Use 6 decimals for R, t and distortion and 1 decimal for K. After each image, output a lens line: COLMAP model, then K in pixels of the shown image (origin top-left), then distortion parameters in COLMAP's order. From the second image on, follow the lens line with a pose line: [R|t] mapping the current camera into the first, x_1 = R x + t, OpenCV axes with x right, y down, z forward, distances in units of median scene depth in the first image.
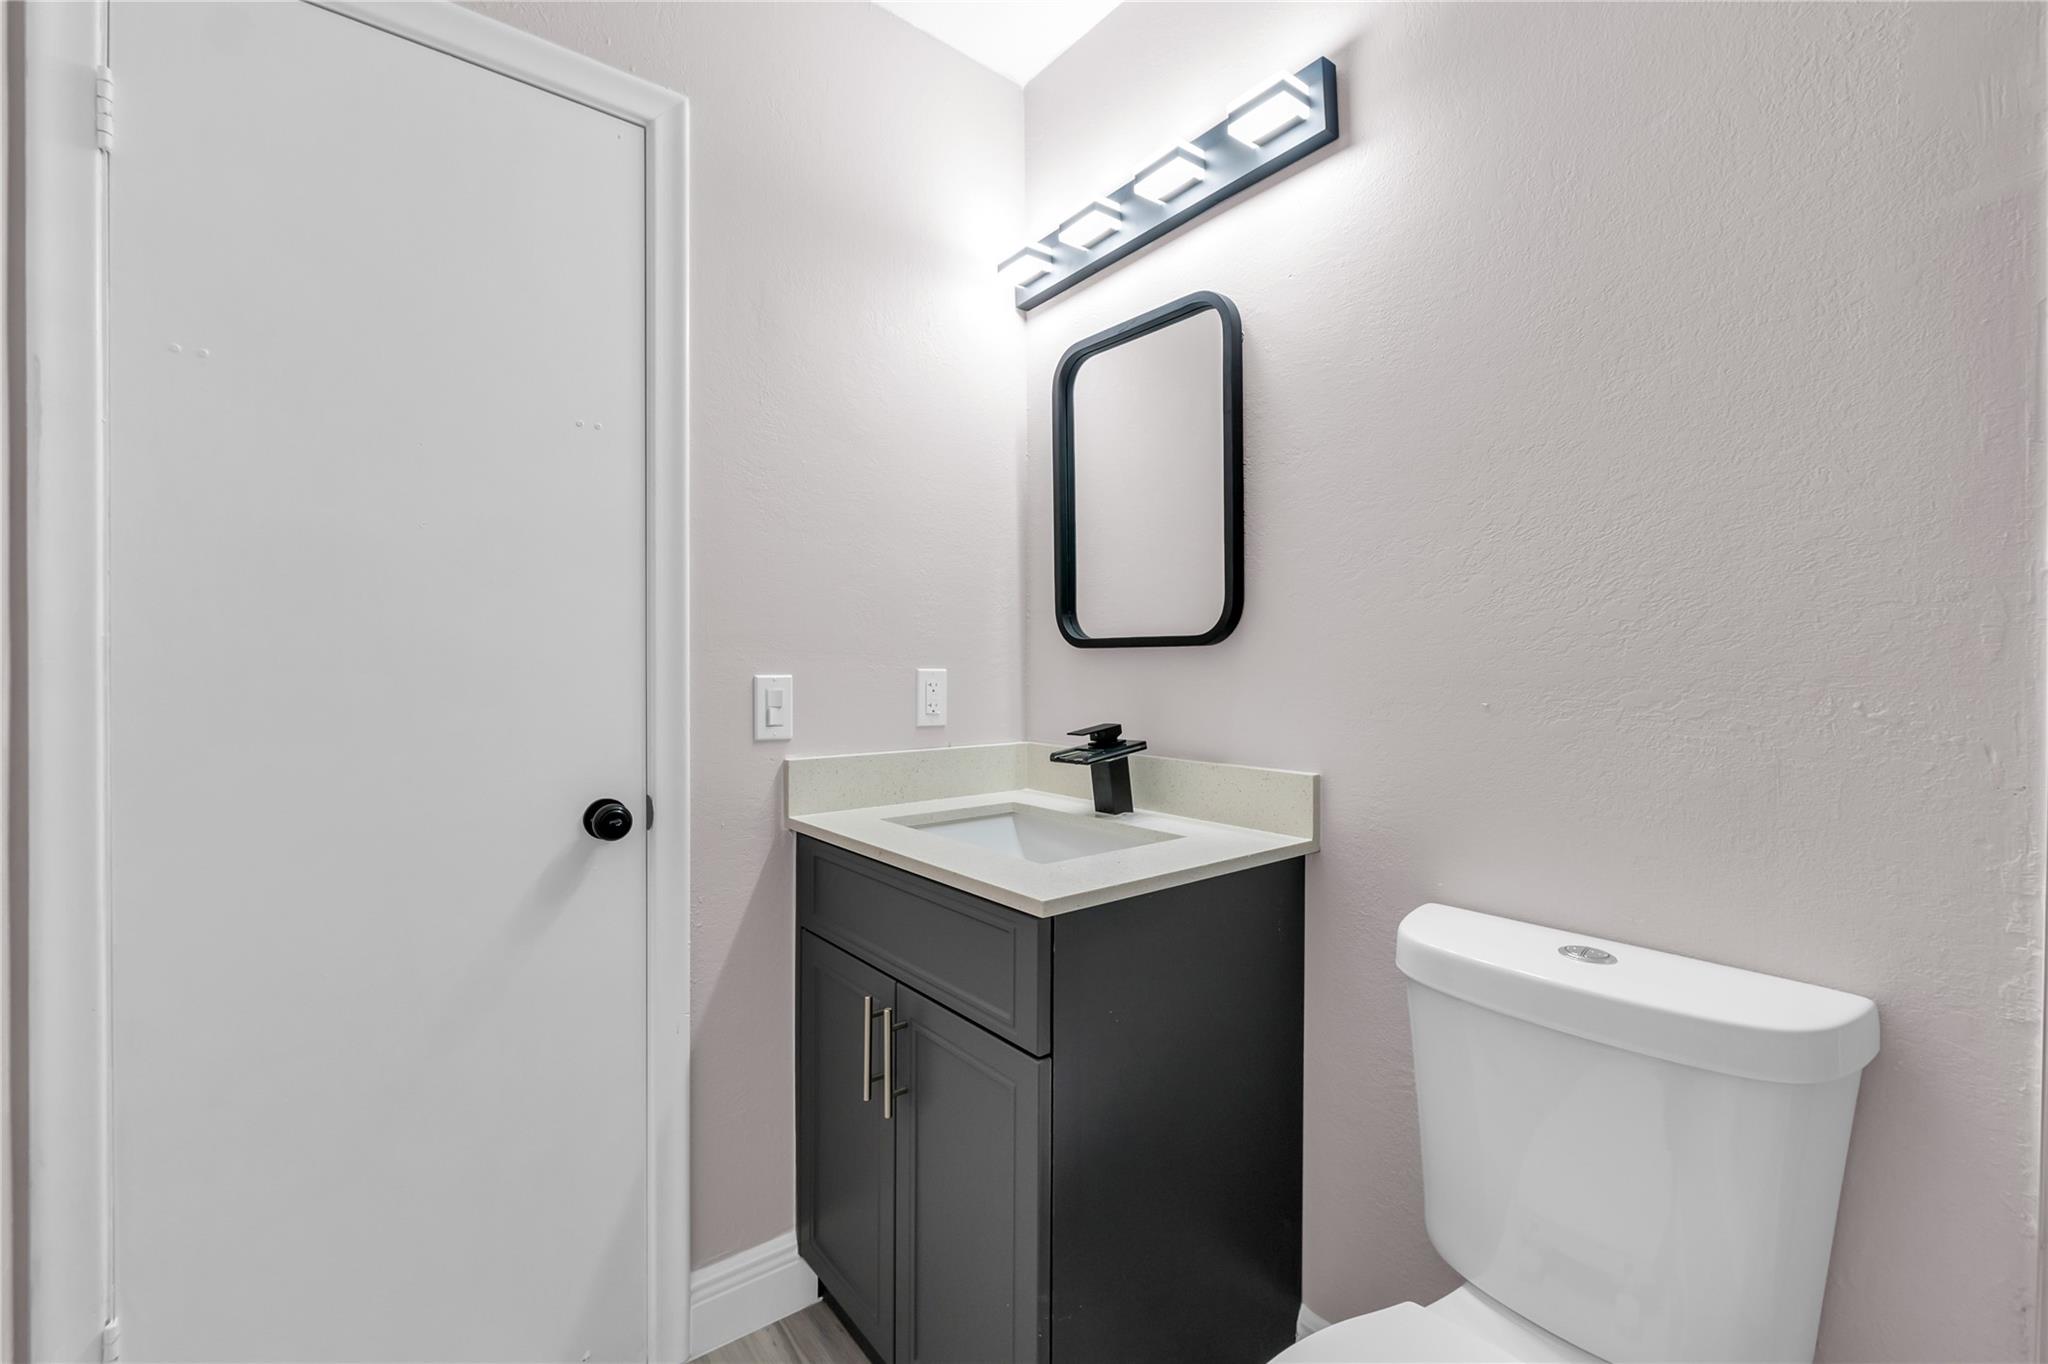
lens RADIAL K [[857.7, 0, 1023.5], [0, 857.7, 672.8], [0, 0, 1]] dist [-0.005114, -0.000192]
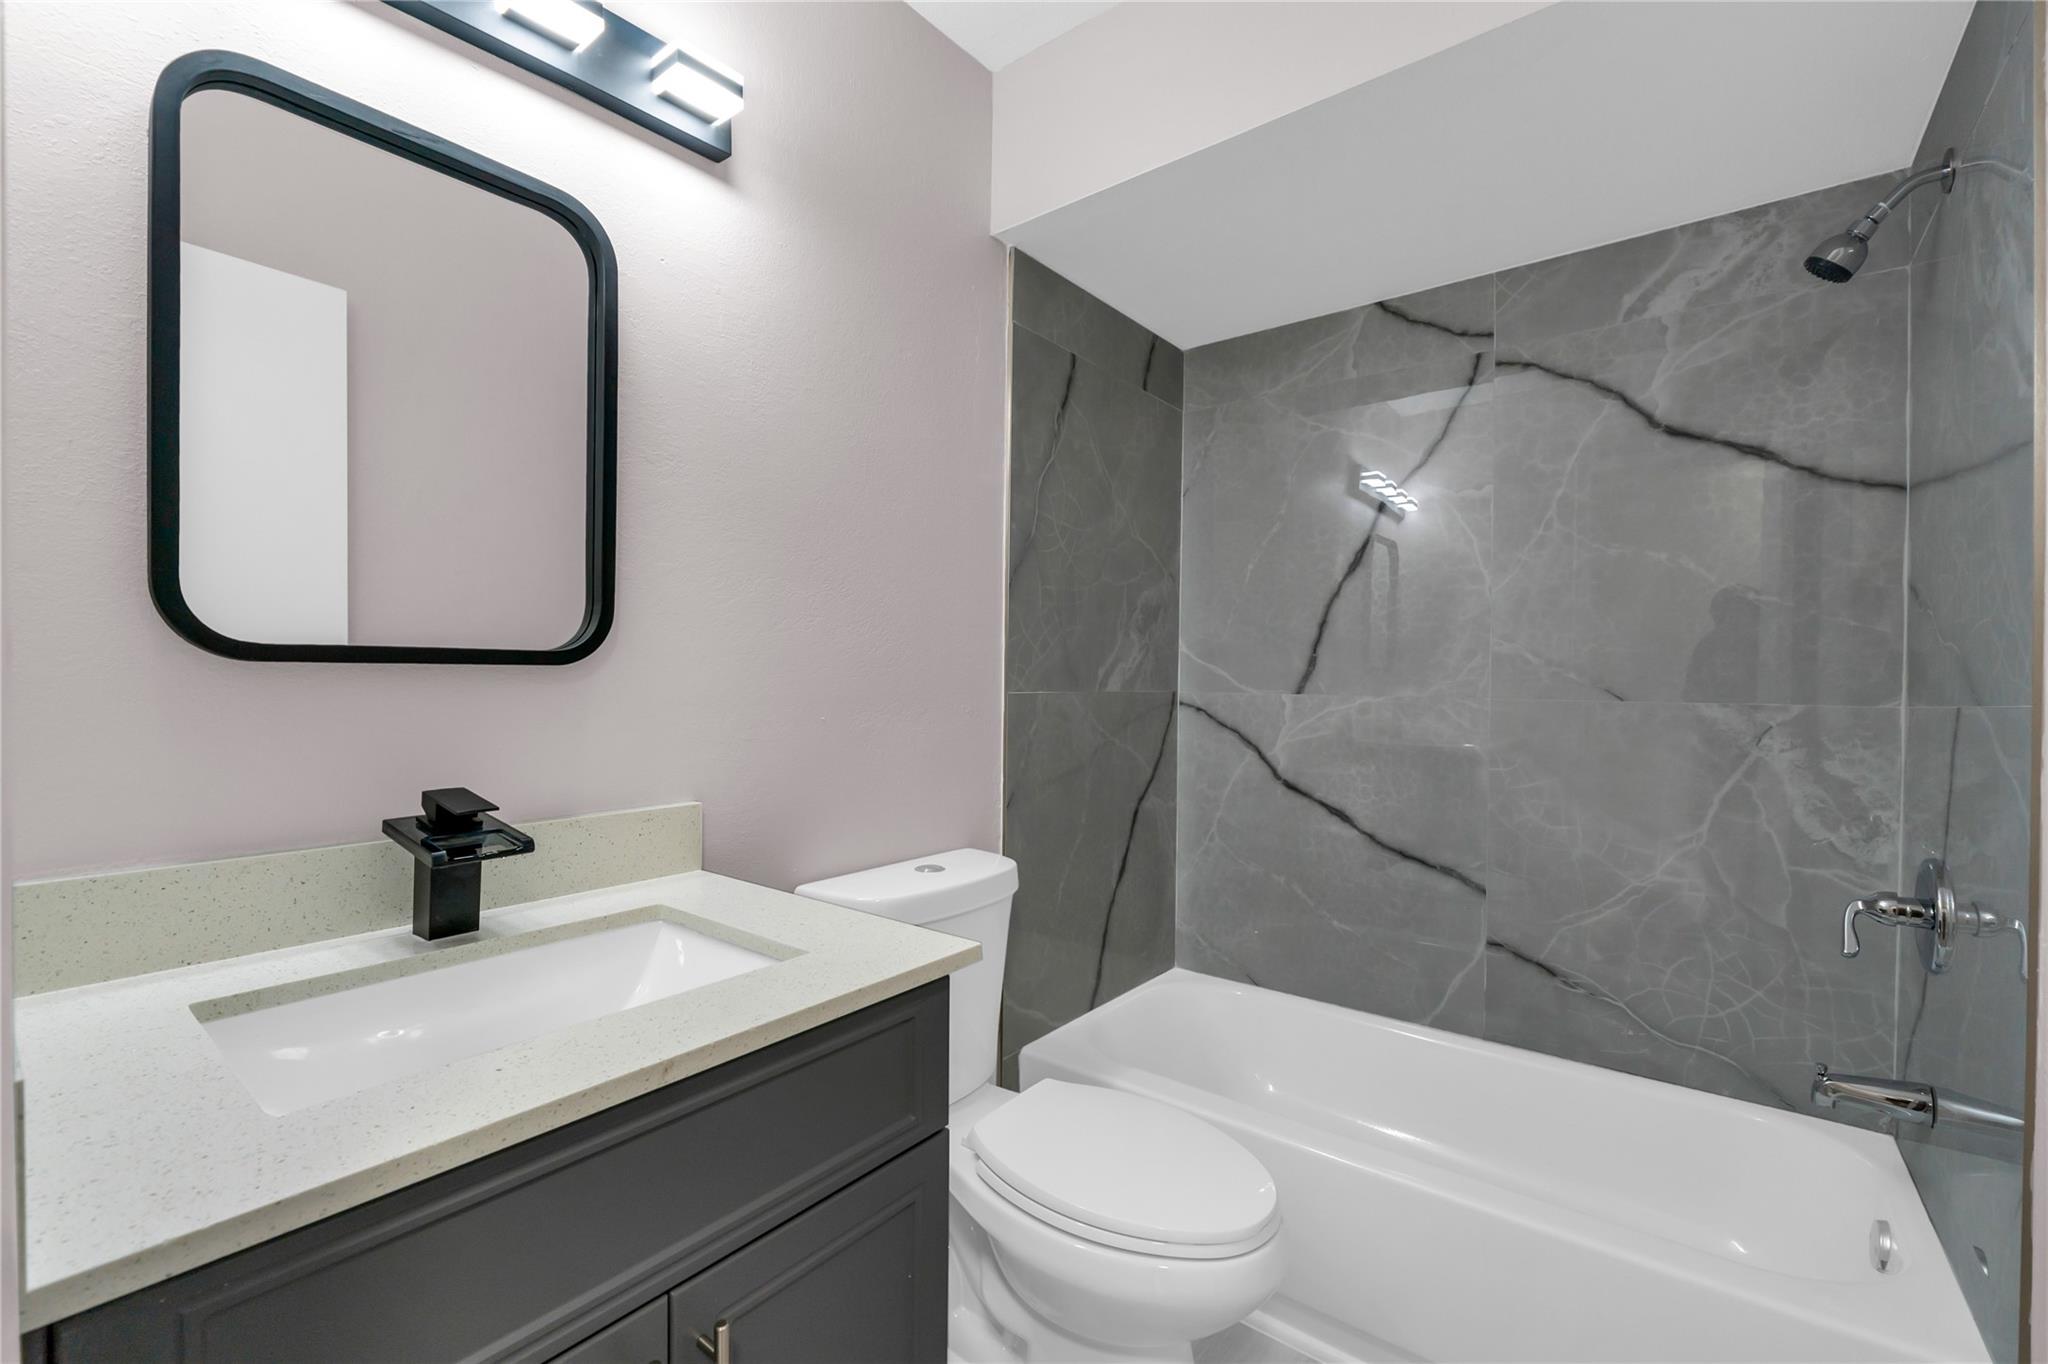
lens RADIAL K [[857.7, 0, 1013.3], [0, 857.7, 674.0], [0, 0, 1]] dist [-0.005114, -0.000192]
pose [[-0.234847, -0.003350, 0.972027, -0.611599], [0.000023, 0.999994, 0.003452, -0.026177], [-0.972032, 0.000833, -0.234846, 0.794271]]
